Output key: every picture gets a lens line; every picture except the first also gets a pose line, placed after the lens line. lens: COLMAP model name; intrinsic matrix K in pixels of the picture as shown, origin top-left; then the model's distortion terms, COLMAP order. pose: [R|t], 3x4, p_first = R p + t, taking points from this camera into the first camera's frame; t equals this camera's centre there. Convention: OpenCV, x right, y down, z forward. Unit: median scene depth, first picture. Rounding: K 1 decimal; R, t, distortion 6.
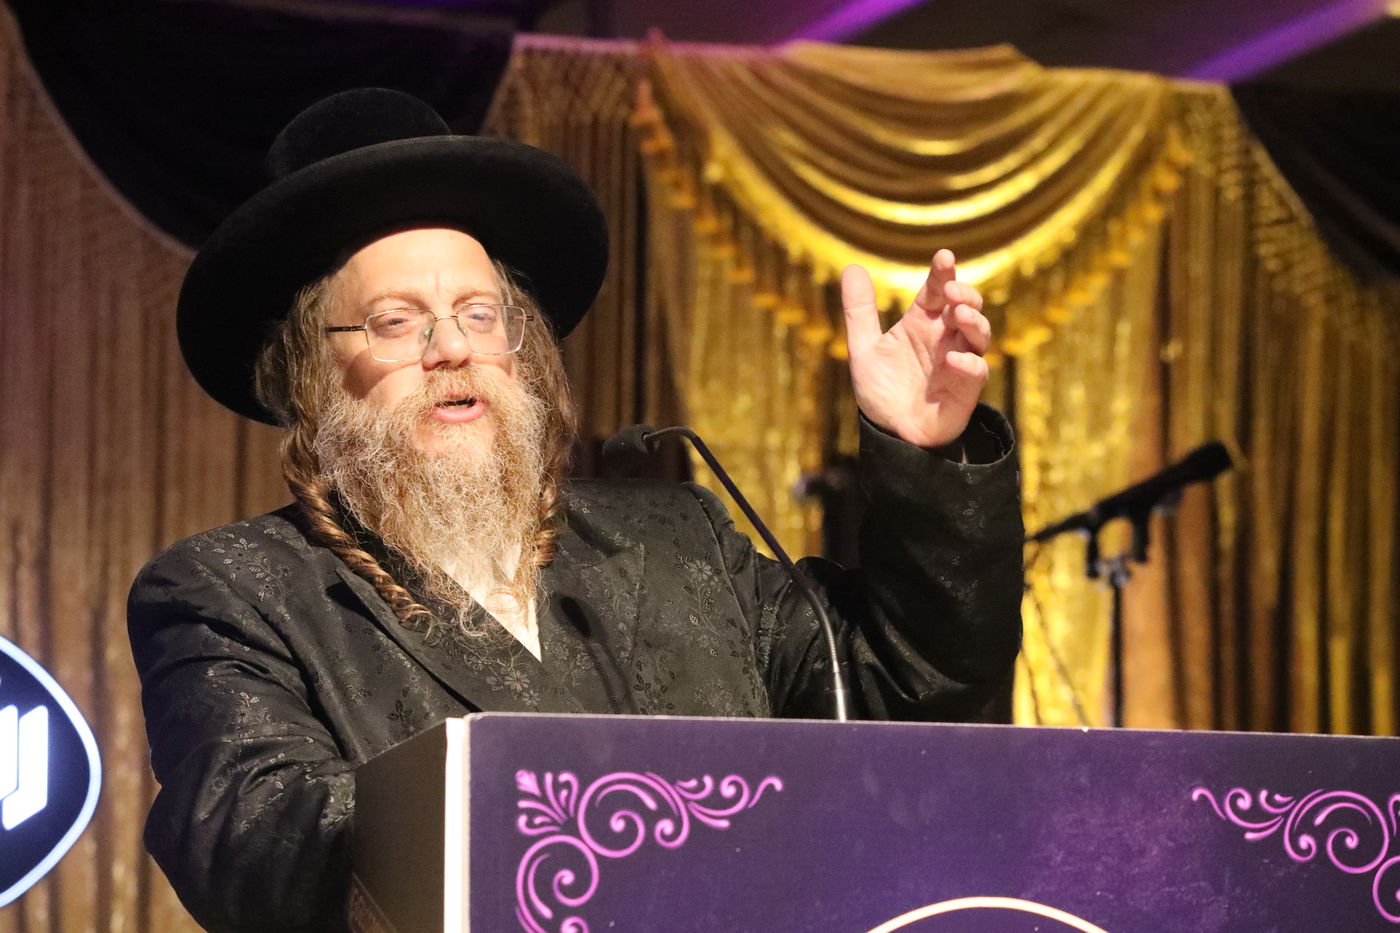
lens RADIAL K [[6155.0, 0, 677.2], [0, 6155.0, 468.1], [0, 0, 1]] dist [1.014145, -1.163966]
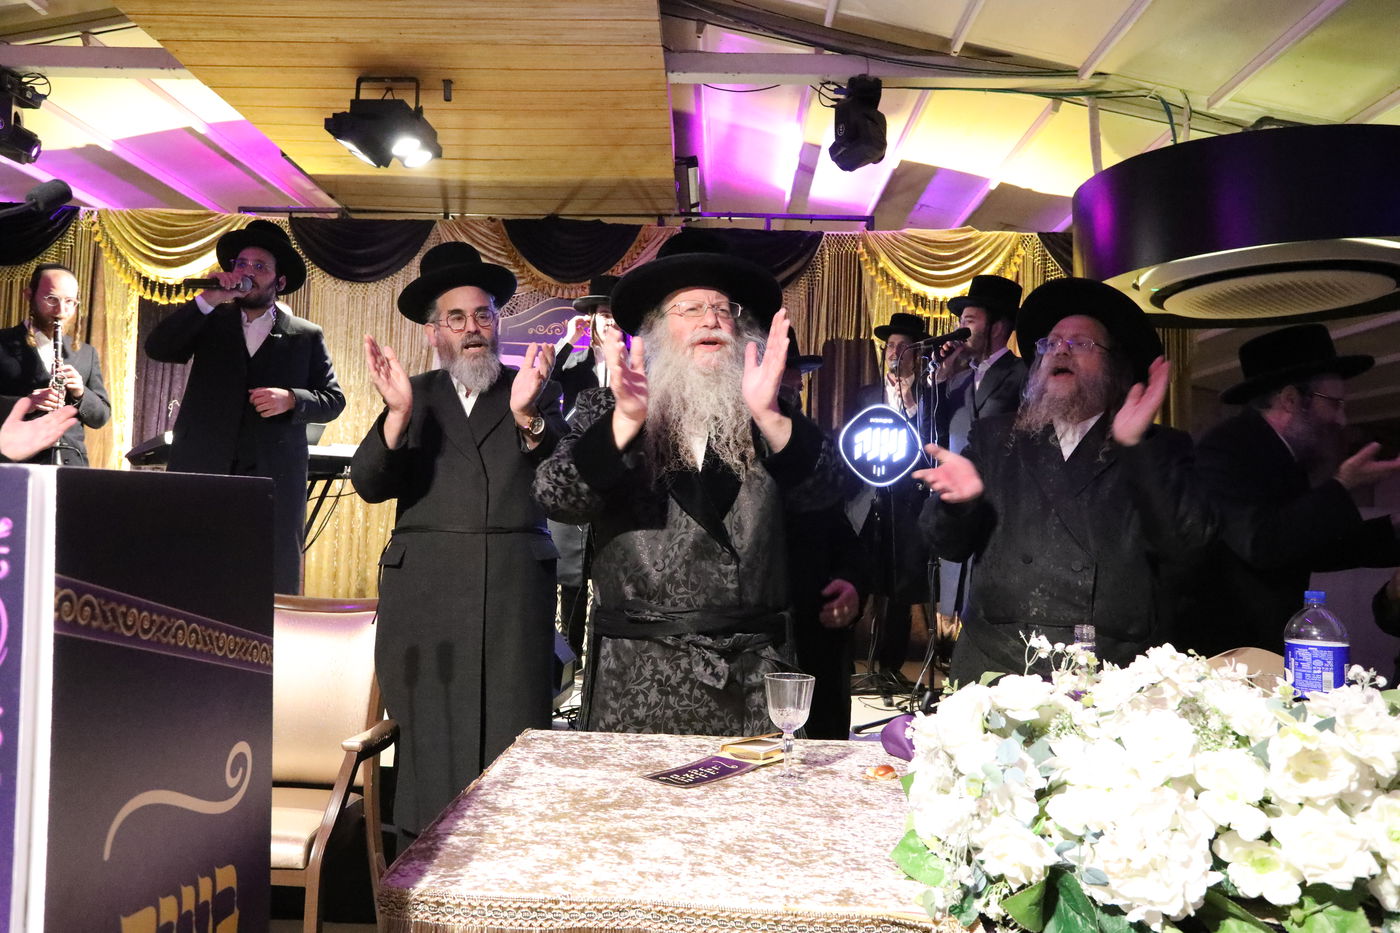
lens RADIAL K [[968.1, 0, 690.9], [0, 968.1, 463.6], [0, 0, 1]] dist [-0.051565, 0.062087]
pose [[0.927978, -0.006525, -0.372577, 0.112266], [0.039178, 0.996014, 0.080138, 0.018223], [0.370569, -0.088964, 0.924535, 0.427280]]
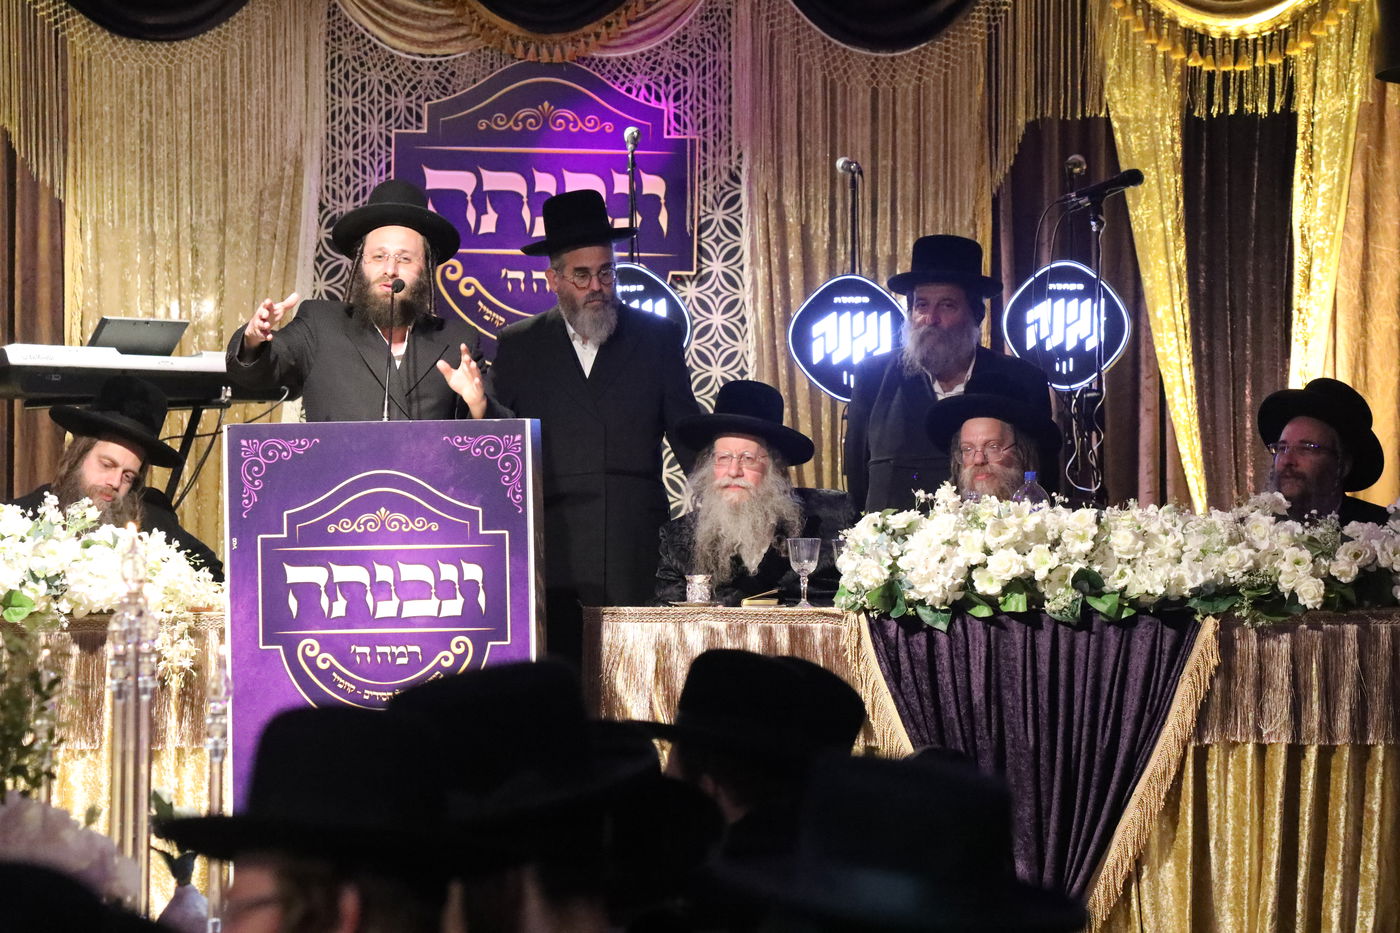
lens RADIAL K [[6778.9, 0, 624.5], [0, 6778.9, 467.9], [0, 0, 1]] dist [1.252325, 4.778958]
pose [[0.903102, -0.021423, -0.428892, 0.792678], [0.079045, 0.989982, 0.116994, -0.160735], [0.422089, -0.139559, 0.895748, -1.034306]]
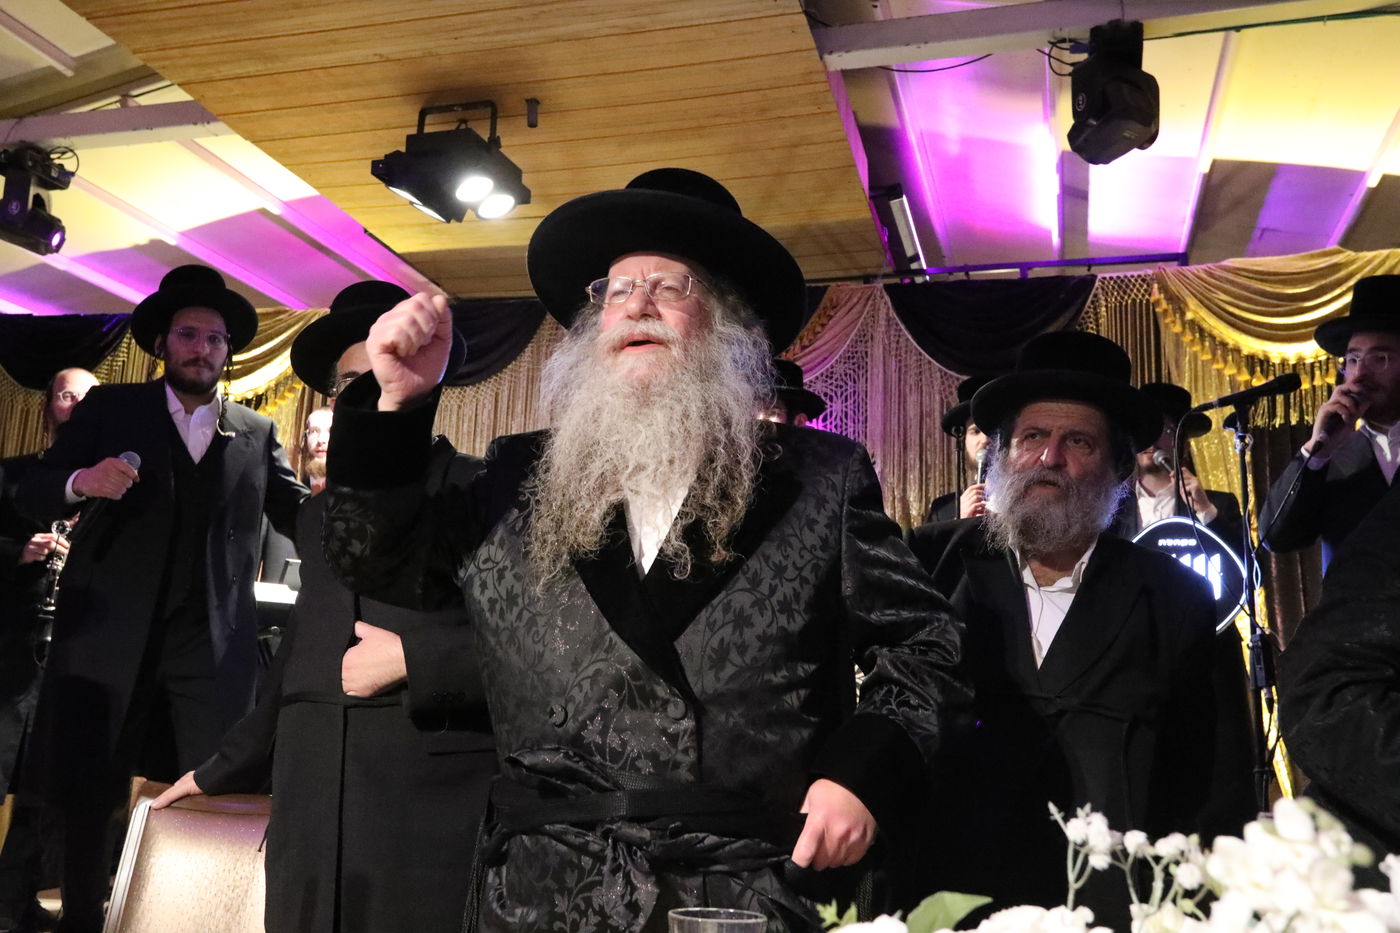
lens RADIAL K [[1289.9, 0, 696.4], [0, 1289.9, 464.3], [0, 0, 1]] dist [-0.002422, 0.069709]
pose [[0.808062, -0.100008, -0.580546, 0.134989], [0.061966, 0.994447, -0.085059, 0.039169], [0.585829, 0.032760, 0.809772, 0.490284]]
